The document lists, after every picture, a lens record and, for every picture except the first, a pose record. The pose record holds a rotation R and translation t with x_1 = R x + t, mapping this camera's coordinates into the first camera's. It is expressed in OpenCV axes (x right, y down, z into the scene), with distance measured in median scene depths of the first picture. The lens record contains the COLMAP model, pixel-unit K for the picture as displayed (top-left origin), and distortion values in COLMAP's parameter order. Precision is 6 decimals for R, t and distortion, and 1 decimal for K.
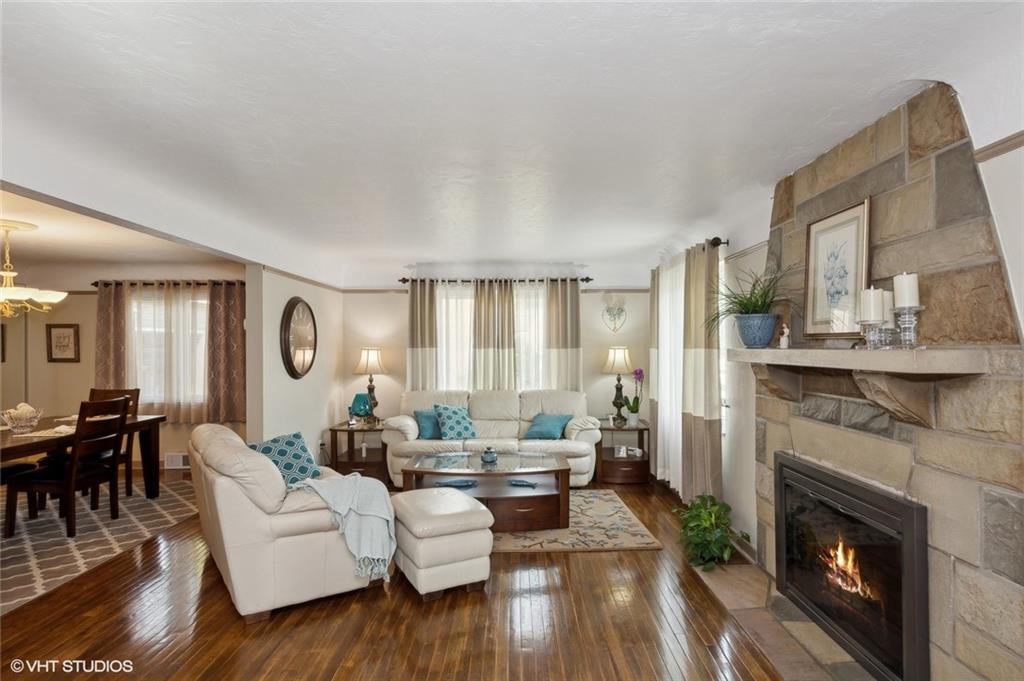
lens RADIAL K [[548.0, 0, 505.9], [0, 548.0, 343.4], [0, 0, 1]] dist [0.005794, 0.003525]
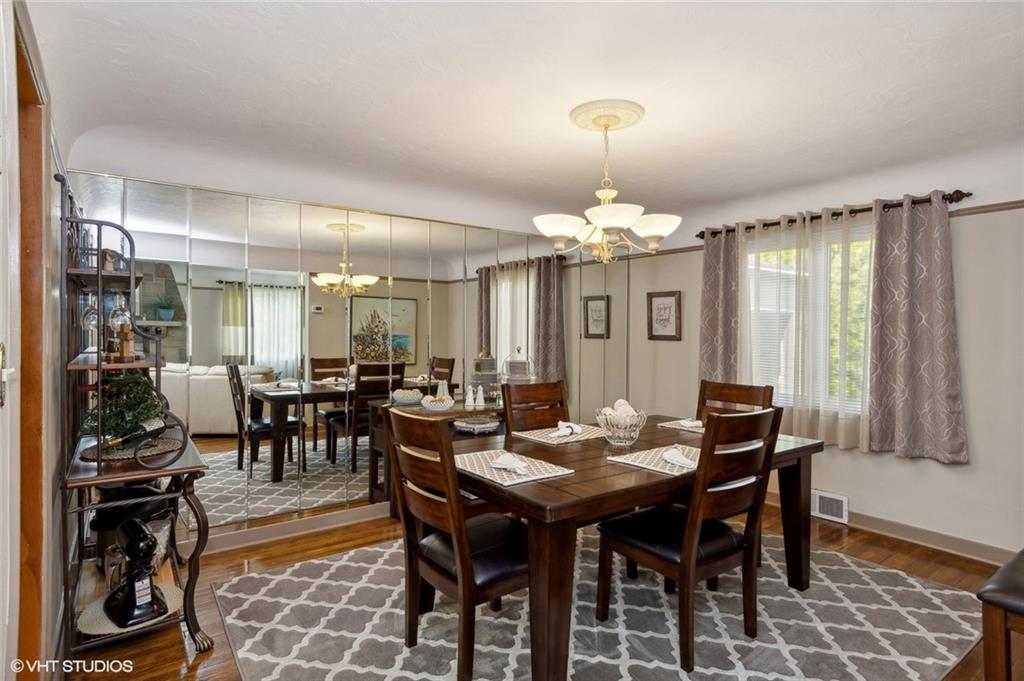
lens RADIAL K [[548.0, 0, 511.6], [0, 548.0, 338.3], [0, 0, 1]] dist [0.005794, 0.003525]
pose [[0.598227, 0.020966, -0.801052, -0.444305], [-0.011237, 0.999779, 0.017775, 0.029146], [0.801248, -0.001632, 0.598331, 0.517283]]
